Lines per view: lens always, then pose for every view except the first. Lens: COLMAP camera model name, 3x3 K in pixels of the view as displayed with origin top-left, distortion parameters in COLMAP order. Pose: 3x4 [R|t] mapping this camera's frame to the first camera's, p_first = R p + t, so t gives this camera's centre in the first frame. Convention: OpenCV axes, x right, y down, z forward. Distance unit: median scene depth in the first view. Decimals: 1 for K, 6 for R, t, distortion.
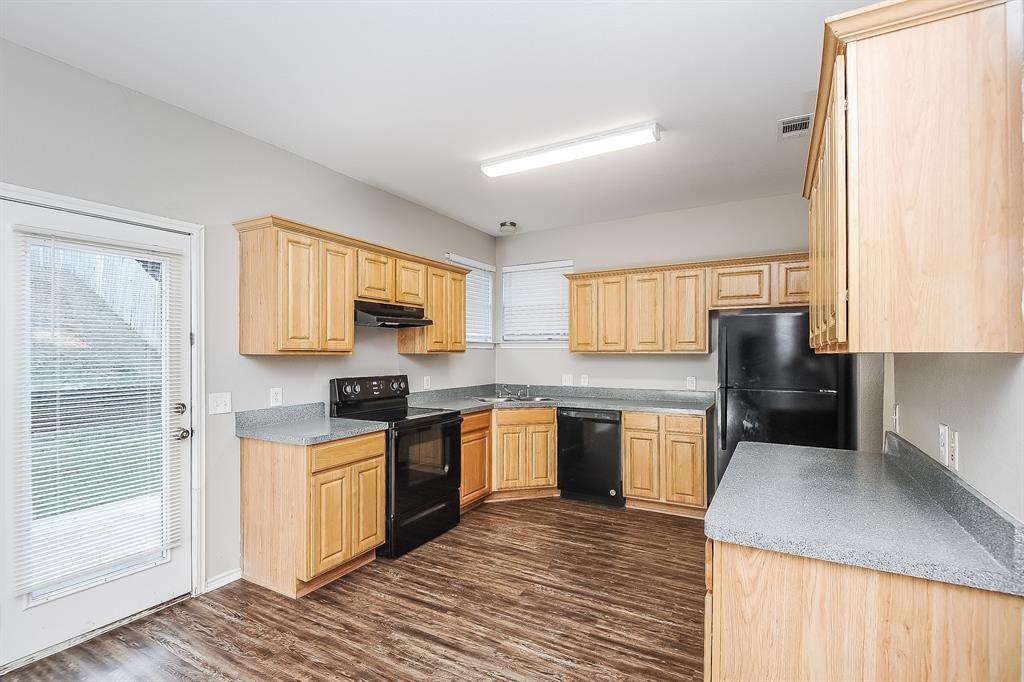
lens RADIAL K [[474.1, 0, 511.5], [0, 474.1, 348.9], [0, 0, 1]] dist [-0.000806, -0.000462]
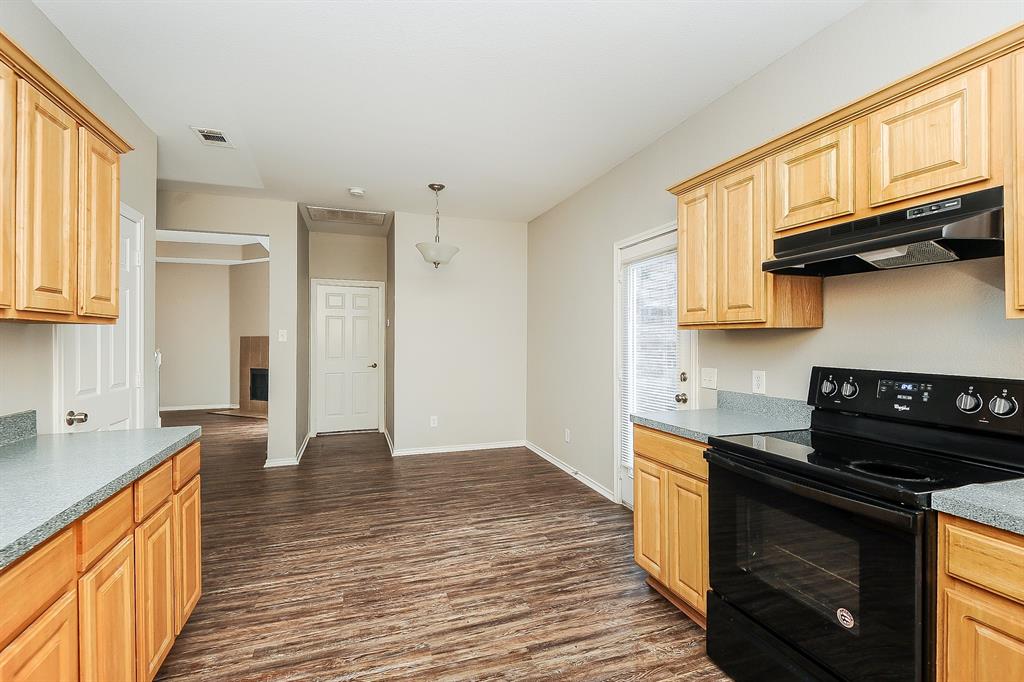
lens RADIAL K [[474.1, 0, 512.1], [0, 474.1, 338.6], [0, 0, 1]] dist [-0.000806, -0.000462]
pose [[-0.668942, -0.002303, -0.743311, 0.476613], [0.005666, 0.999950, -0.008197, 0.039218], [0.743293, -0.009695, -0.668896, 1.524269]]
